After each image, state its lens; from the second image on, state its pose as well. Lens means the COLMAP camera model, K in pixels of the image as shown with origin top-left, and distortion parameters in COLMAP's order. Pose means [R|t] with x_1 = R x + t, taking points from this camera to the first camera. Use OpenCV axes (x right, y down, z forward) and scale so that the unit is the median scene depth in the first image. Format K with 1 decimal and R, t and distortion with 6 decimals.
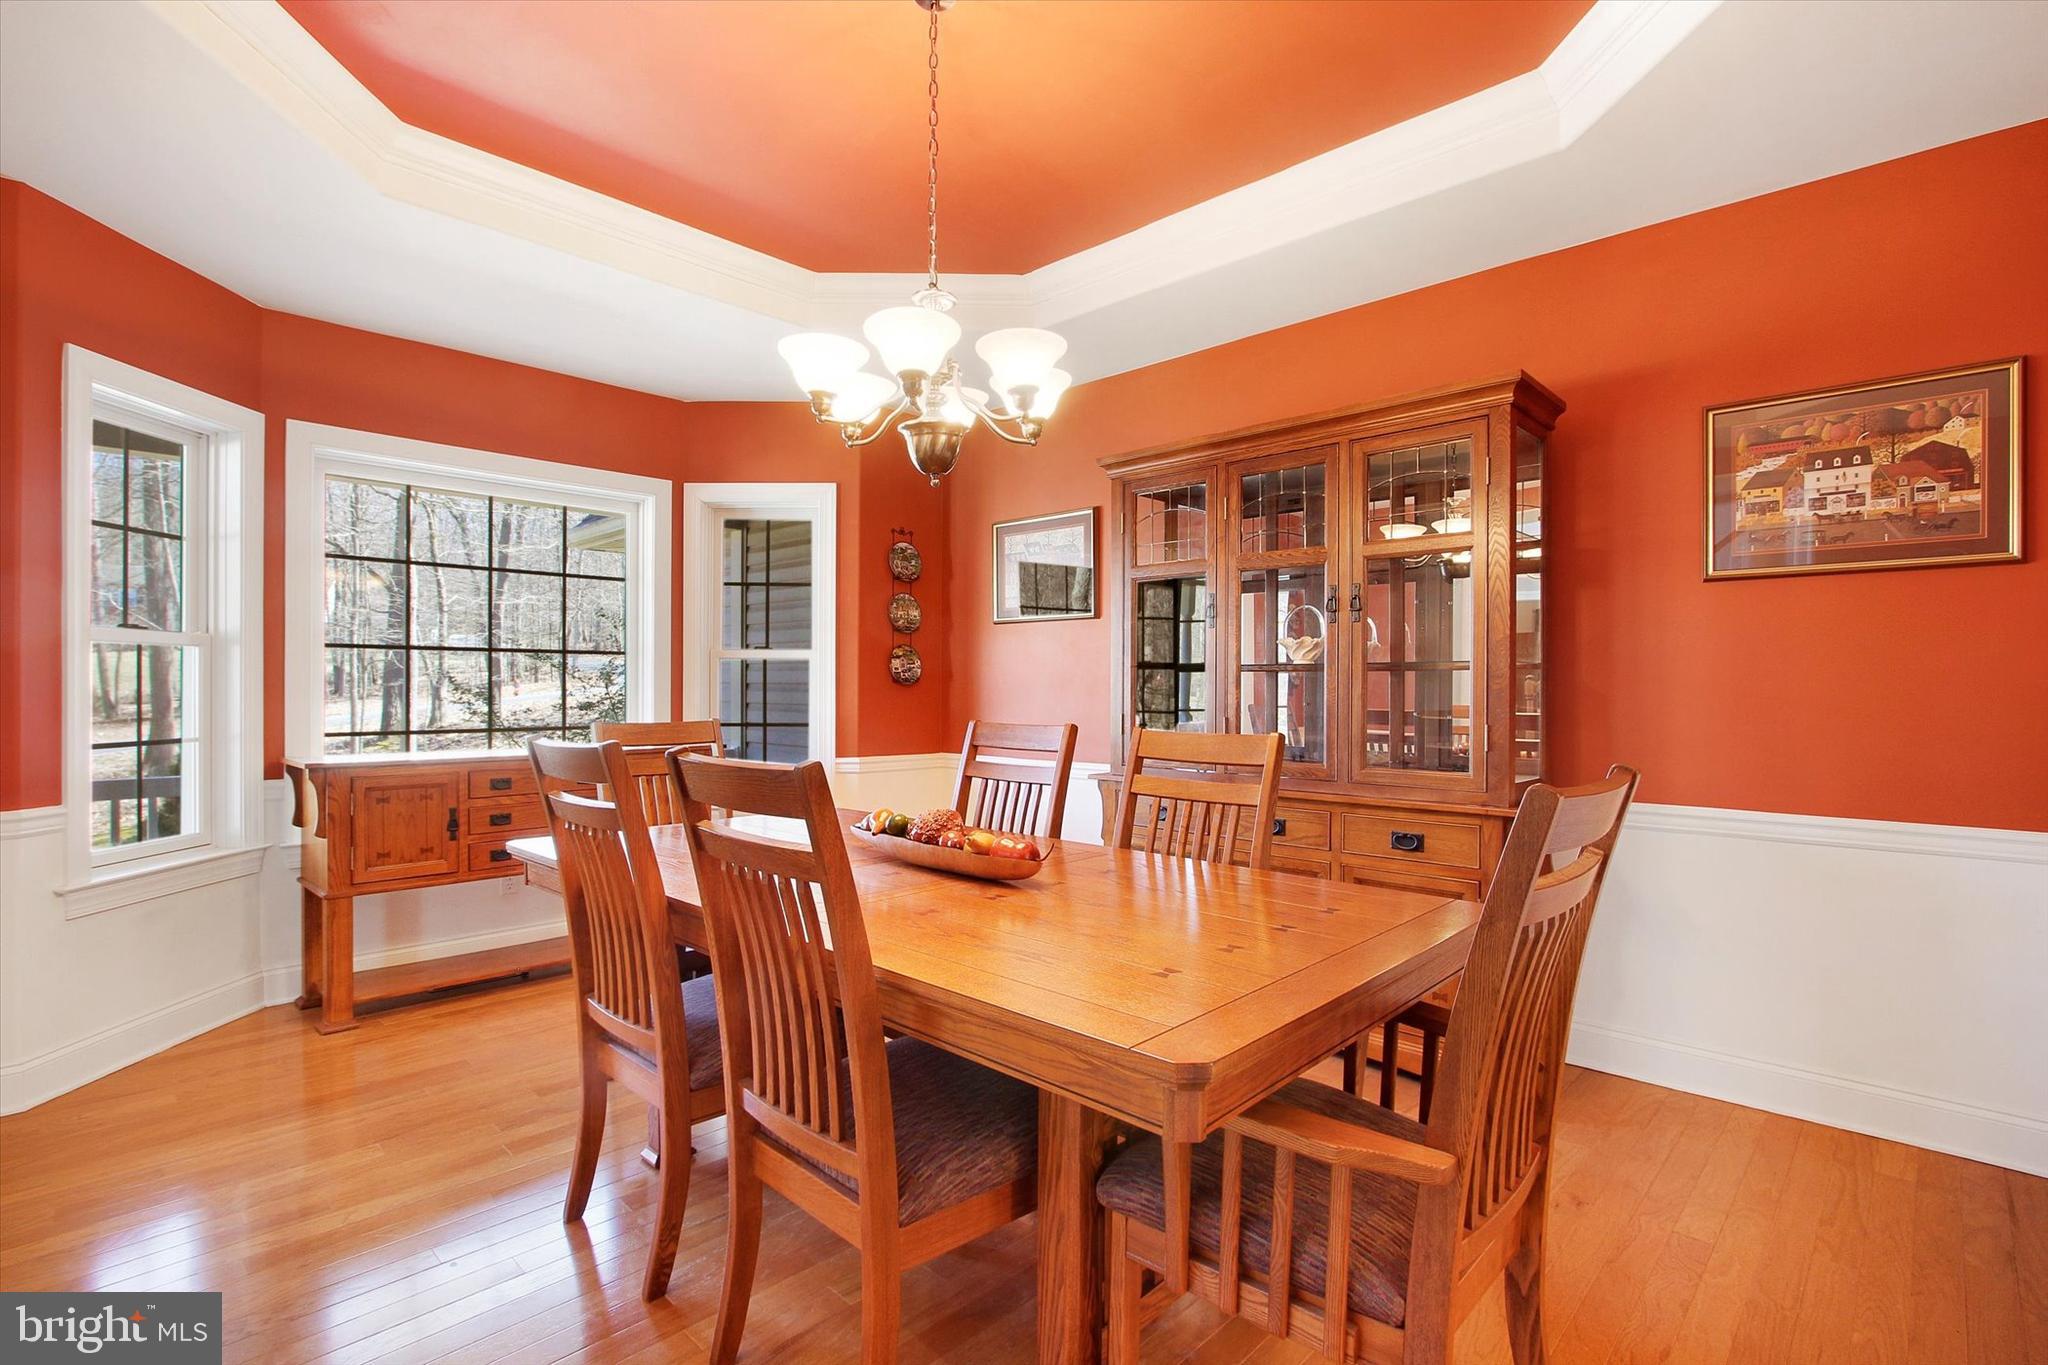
lens RADIAL K [[950.9, 0, 1022.0], [0, 950.9, 693.0], [0, 0, 1]] dist [-0.013719, 0.000434]
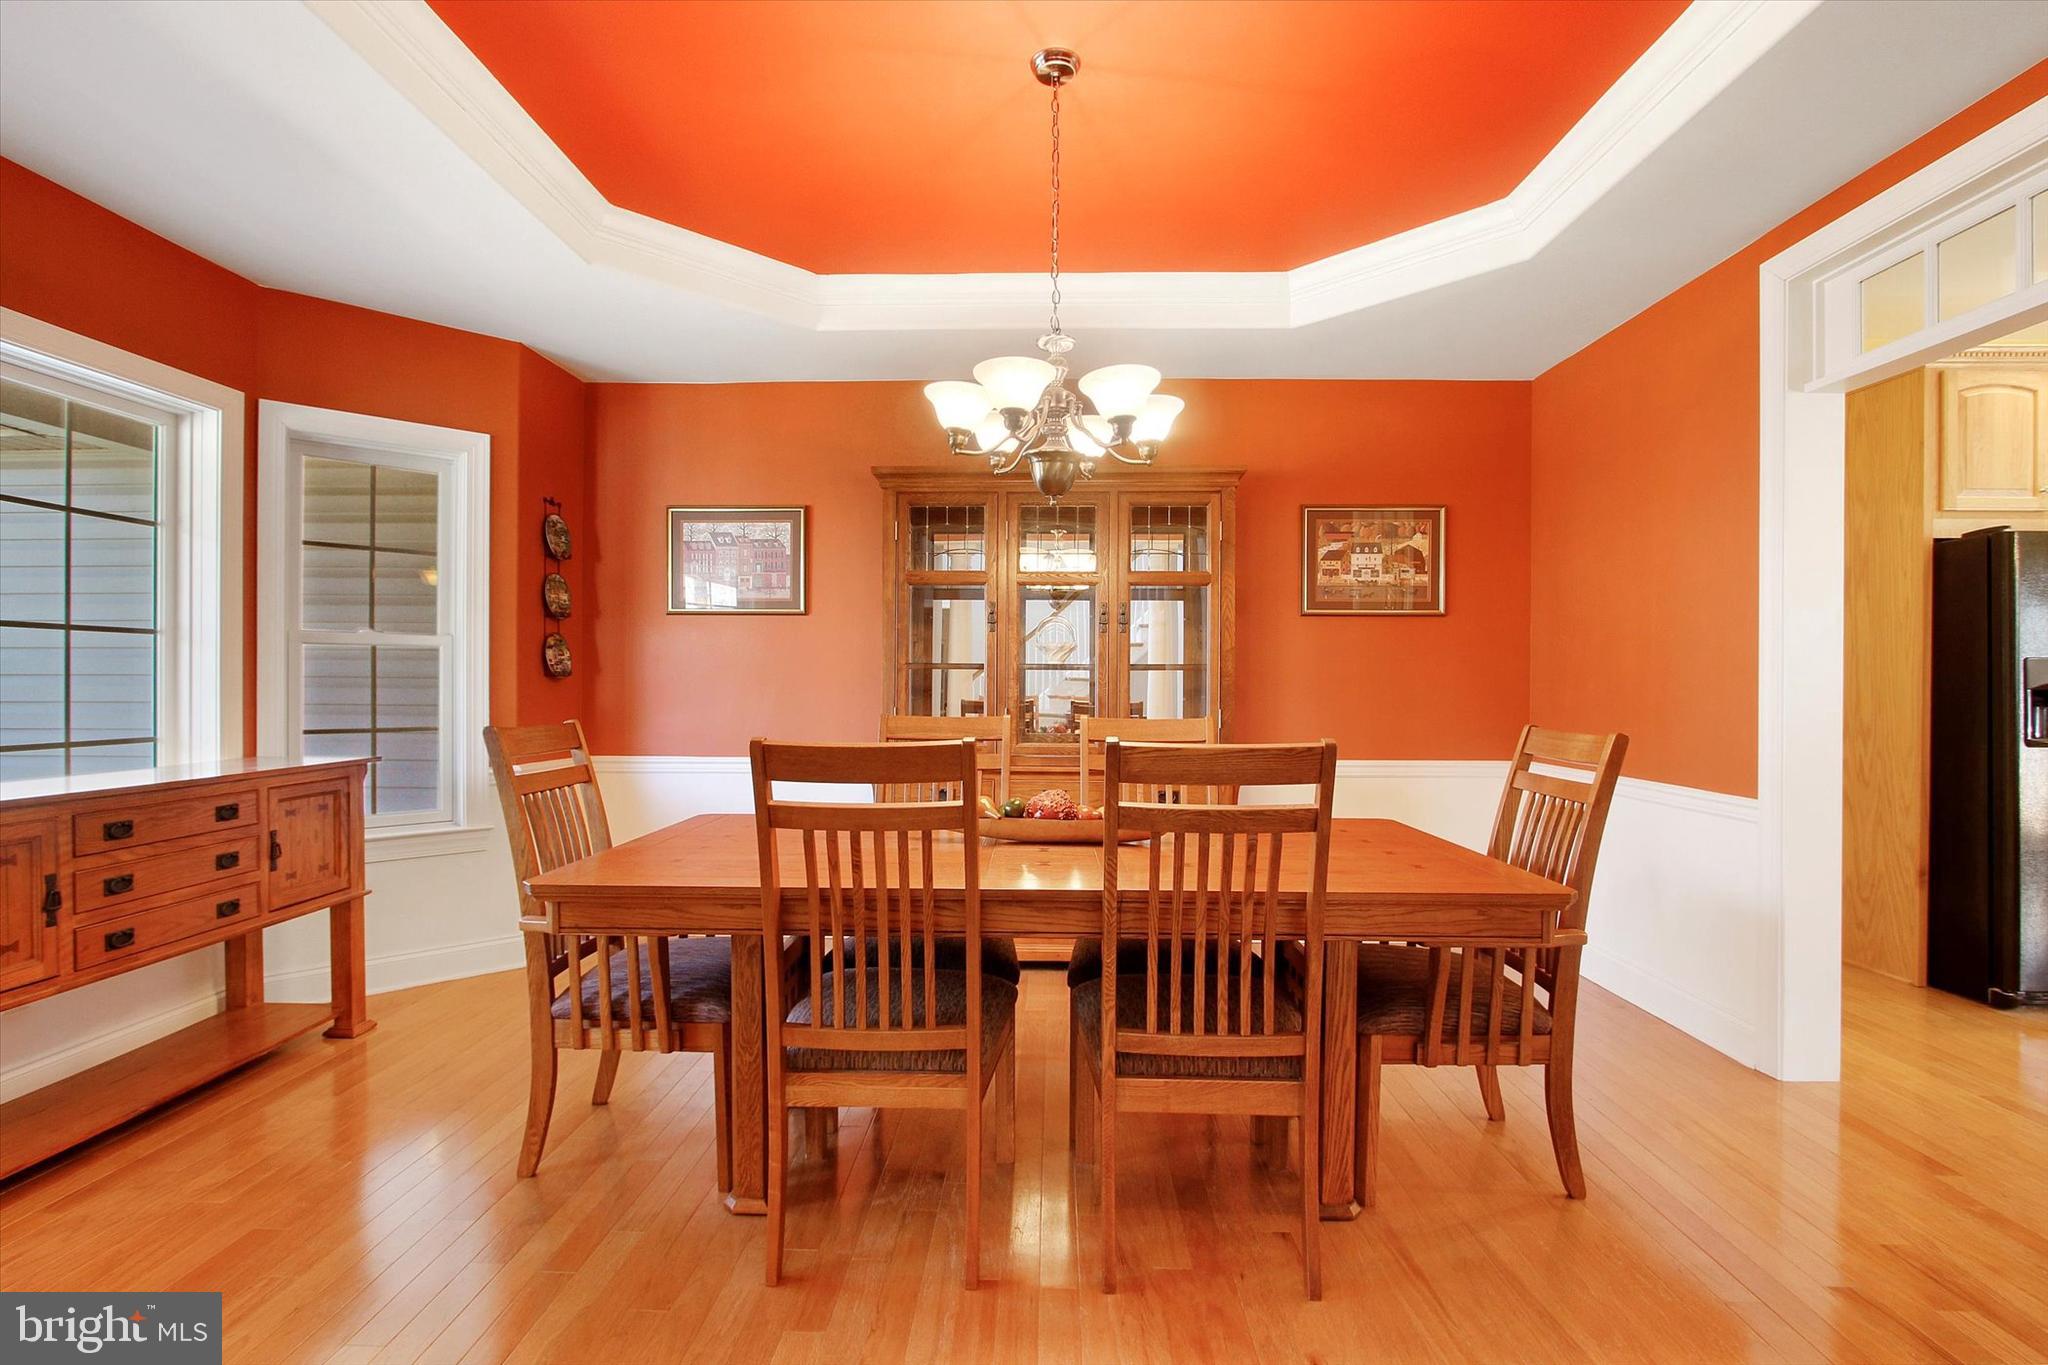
lens RADIAL K [[955.3, 0, 1008.7], [0, 955.3, 688.5], [0, 0, 1]] dist [-0.008719, 0.000702]
pose [[0.747192, -0.003470, 0.664599, -0.545335], [0.001762, 0.999993, 0.003241, -0.002951], [-0.664606, -0.001251, 0.747193, 0.108662]]
